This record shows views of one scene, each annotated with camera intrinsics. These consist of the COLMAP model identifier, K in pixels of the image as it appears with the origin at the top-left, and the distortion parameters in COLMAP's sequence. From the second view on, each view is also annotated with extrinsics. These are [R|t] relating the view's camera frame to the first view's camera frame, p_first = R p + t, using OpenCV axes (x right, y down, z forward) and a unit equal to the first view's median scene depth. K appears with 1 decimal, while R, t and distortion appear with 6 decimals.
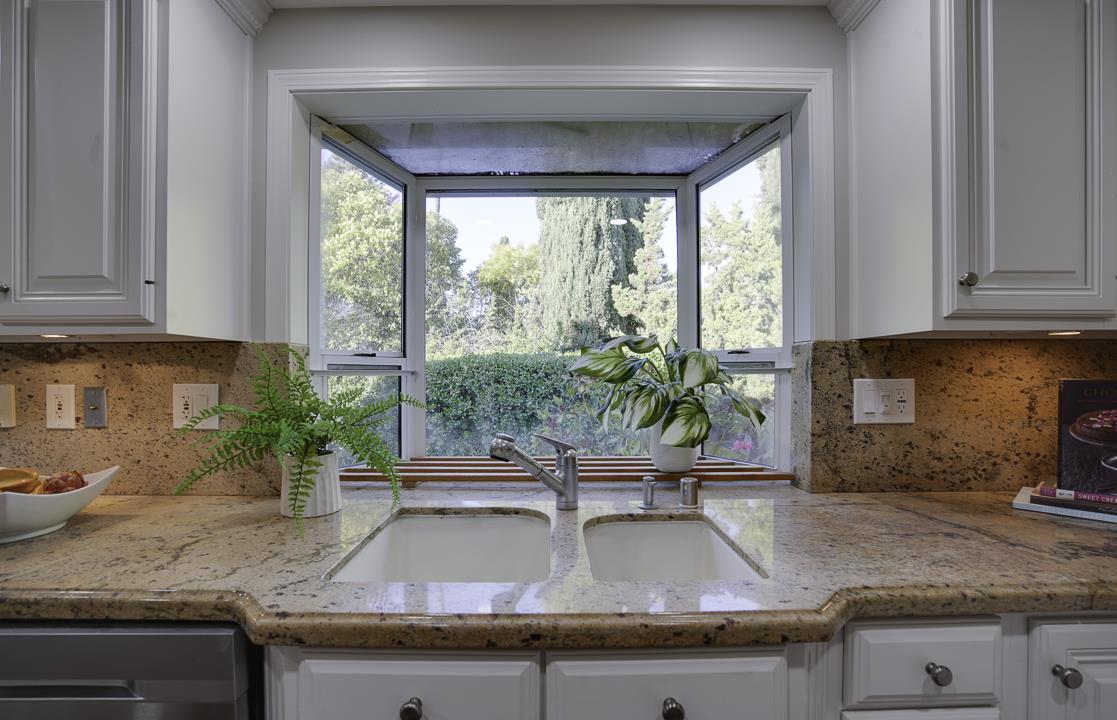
lens RADIAL K [[523.7, 0, 563.0], [0, 523.7, 369.8], [0, 0, 1]] dist [-0.018094, -0.000270]
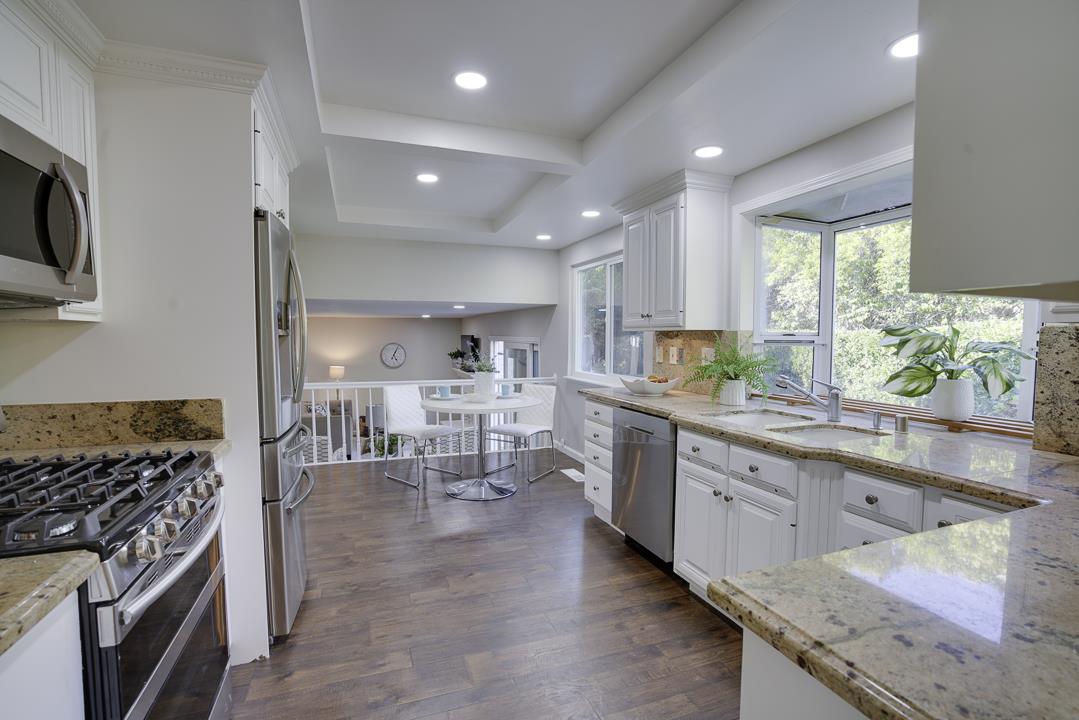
lens RADIAL K [[493.1, 0, 542.0], [0, 493.1, 360.2], [0, 0, 1]] dist [-0.025035, 0.000799]
pose [[0.349111, 0.048683, -0.935816, 1.129262], [-0.003141, 0.998705, 0.050783, -0.029525], [0.937076, -0.014790, 0.348812, -0.495915]]
